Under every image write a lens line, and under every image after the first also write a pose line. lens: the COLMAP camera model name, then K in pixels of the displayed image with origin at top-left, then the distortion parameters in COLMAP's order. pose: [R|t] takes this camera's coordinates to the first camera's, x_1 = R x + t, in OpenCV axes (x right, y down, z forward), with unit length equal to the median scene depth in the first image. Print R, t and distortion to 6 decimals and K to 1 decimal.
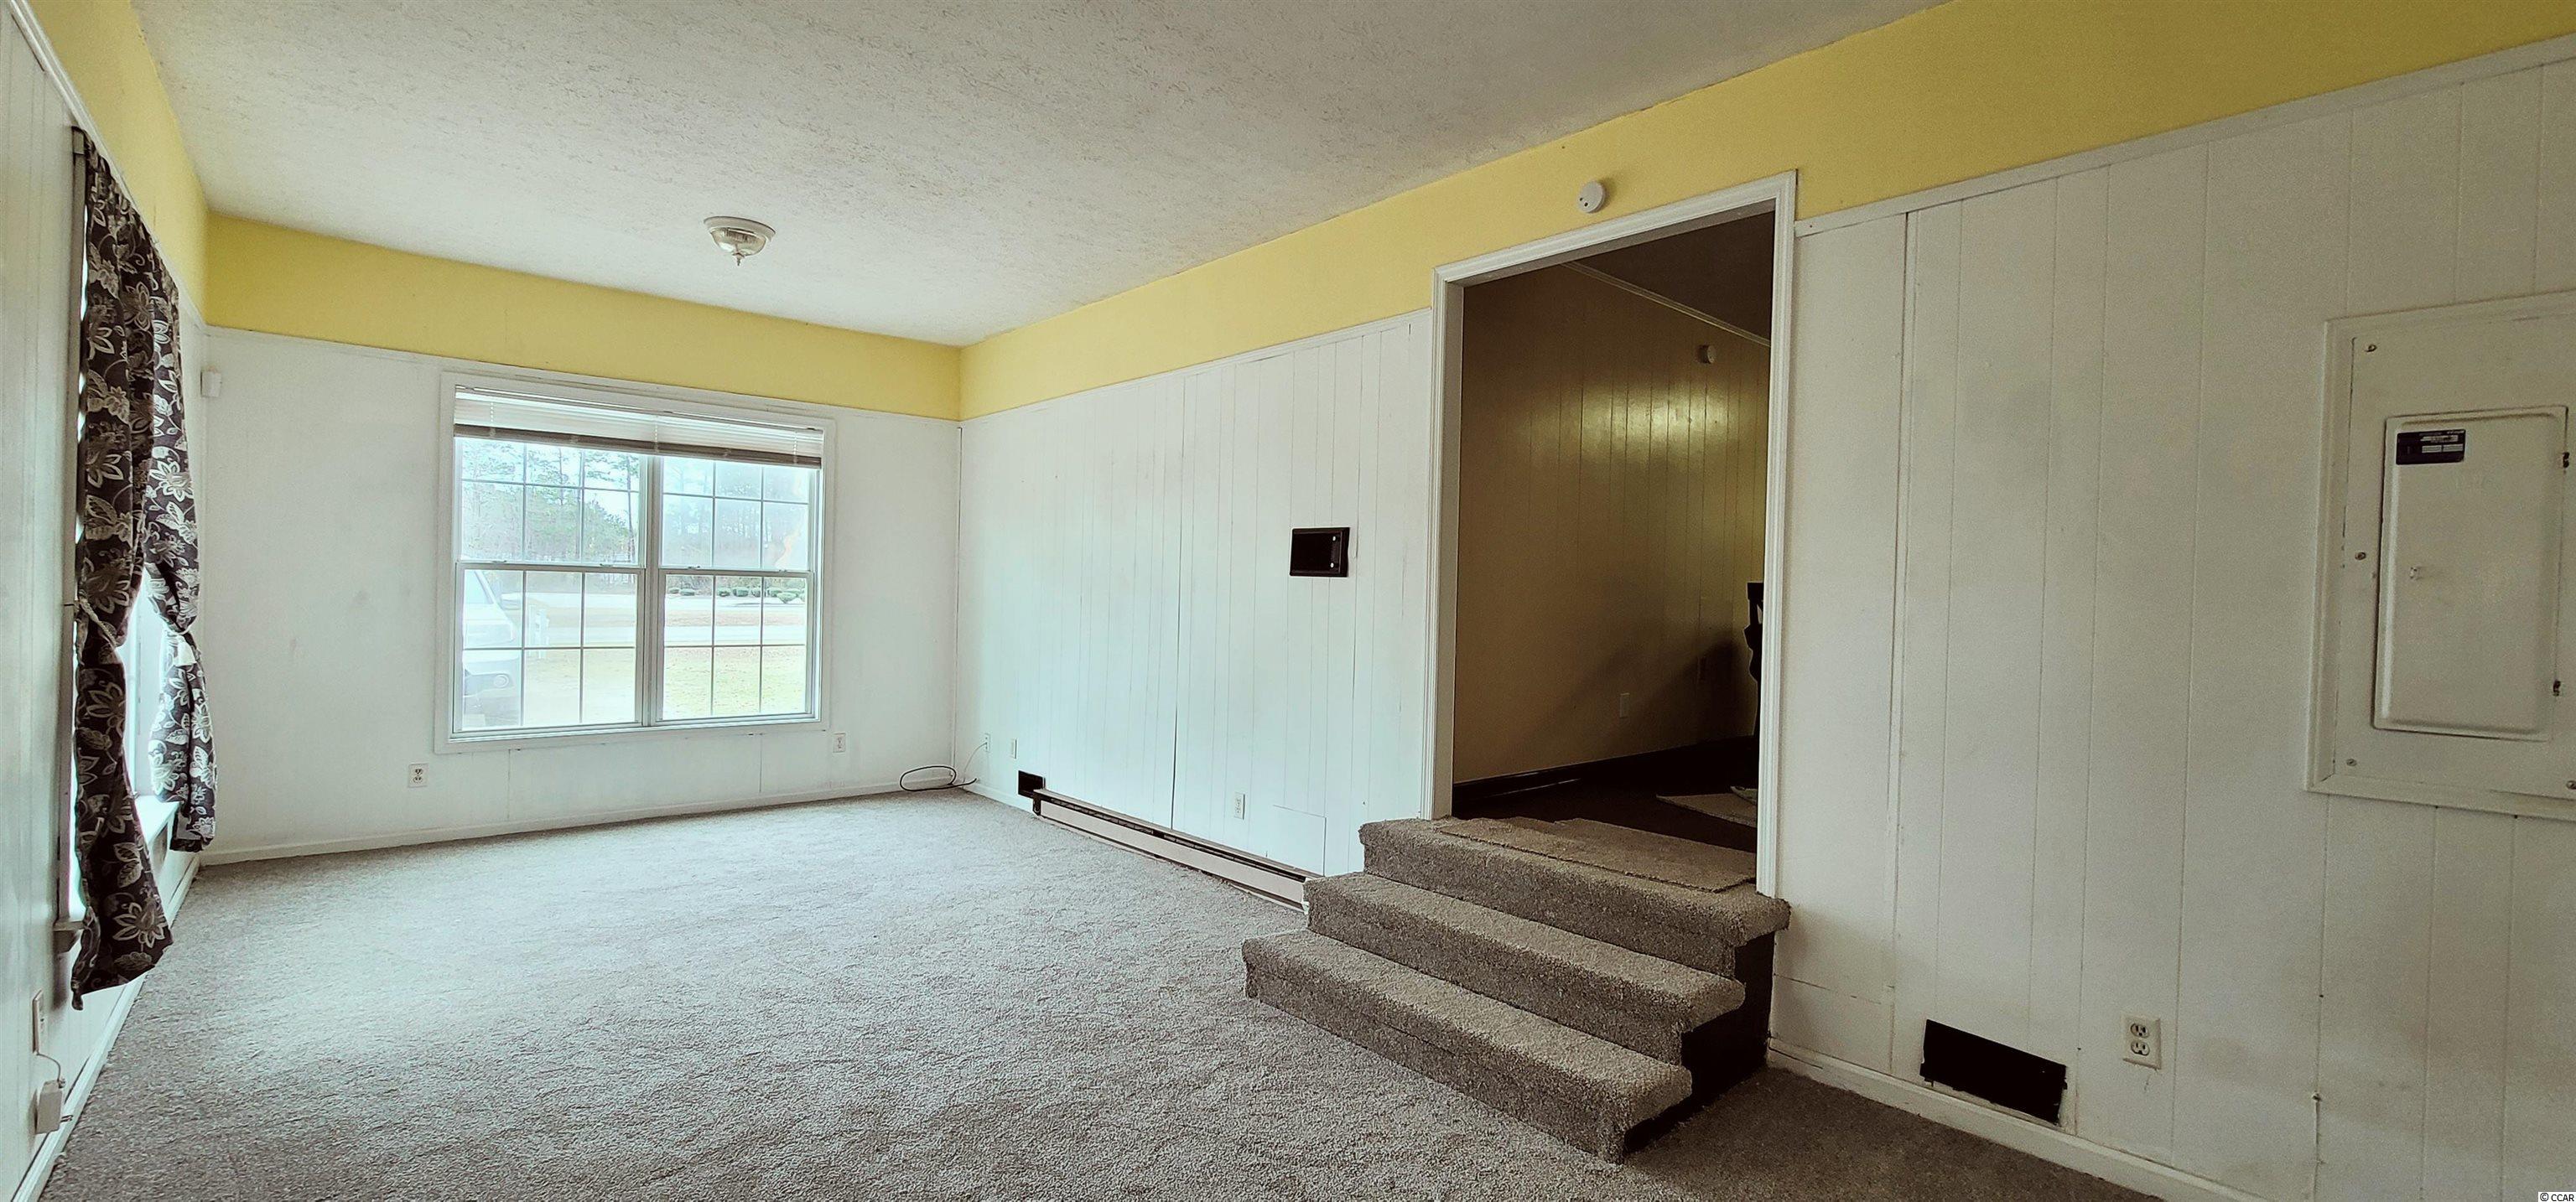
lens RADIAL K [[1059.0, 0, 1285.5], [0, 1059.0, 606.5], [0, 0, 1]] dist [-0.003486, 0.000627]
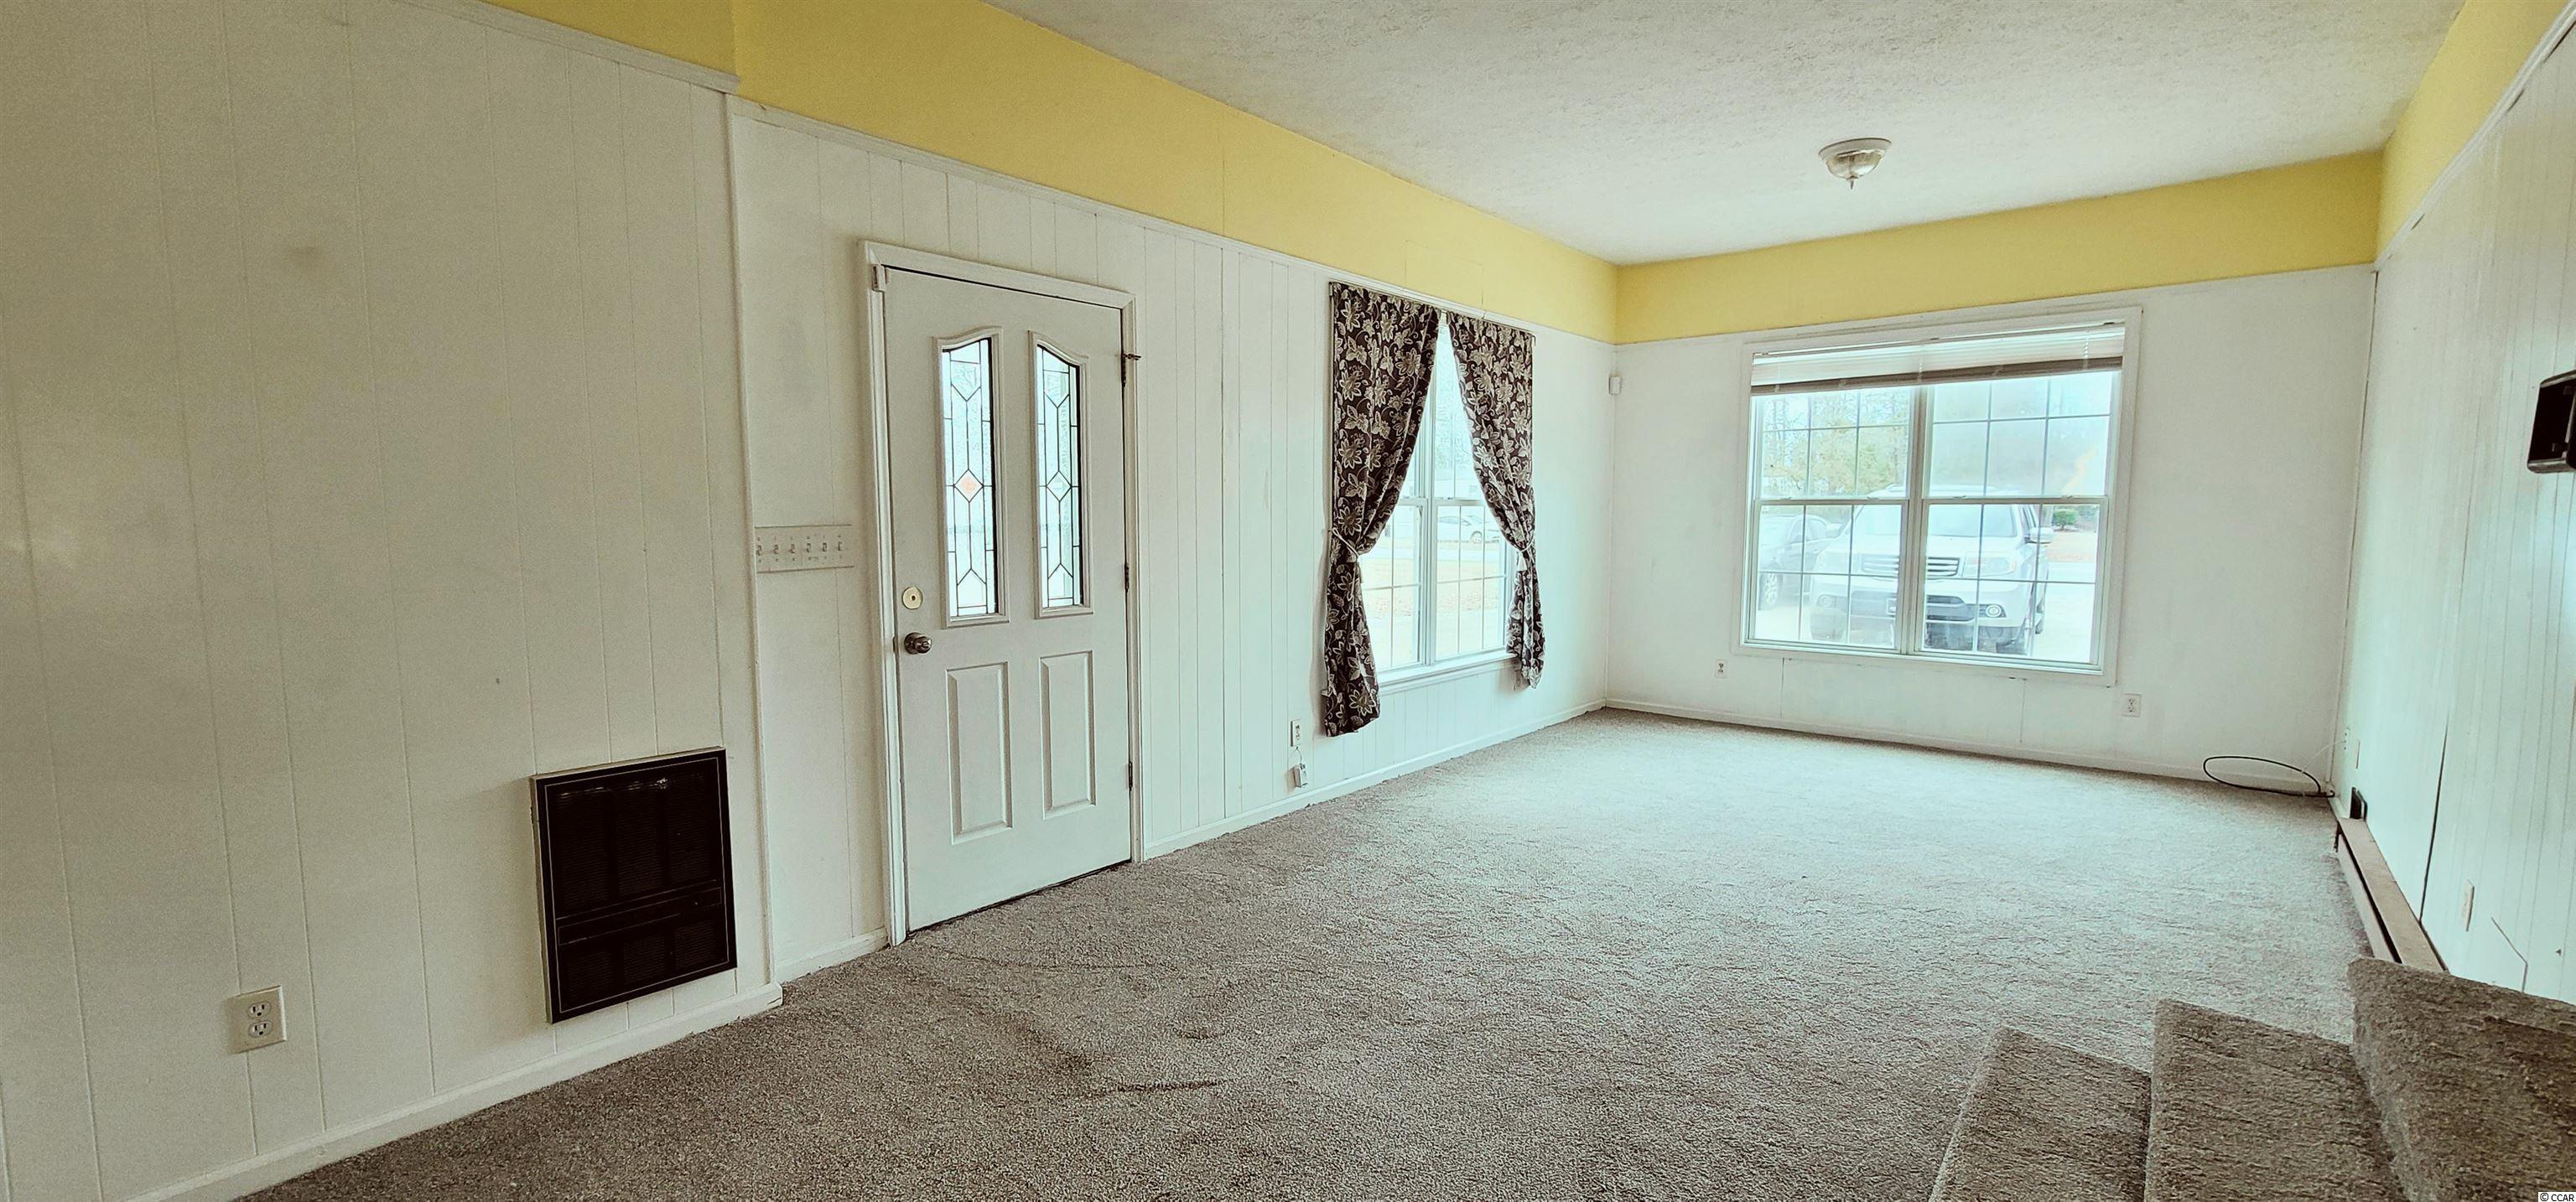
lens RADIAL K [[1059.0, 0, 1285.5], [0, 1059.0, 606.5], [0, 0, 1]] dist [-0.003486, 0.000627]
pose [[0.135292, 0.066378, -0.988580, 0.344214], [-0.006950, 0.997792, 0.066045, 0.003856], [0.990781, -0.002065, 0.135454, 0.284754]]
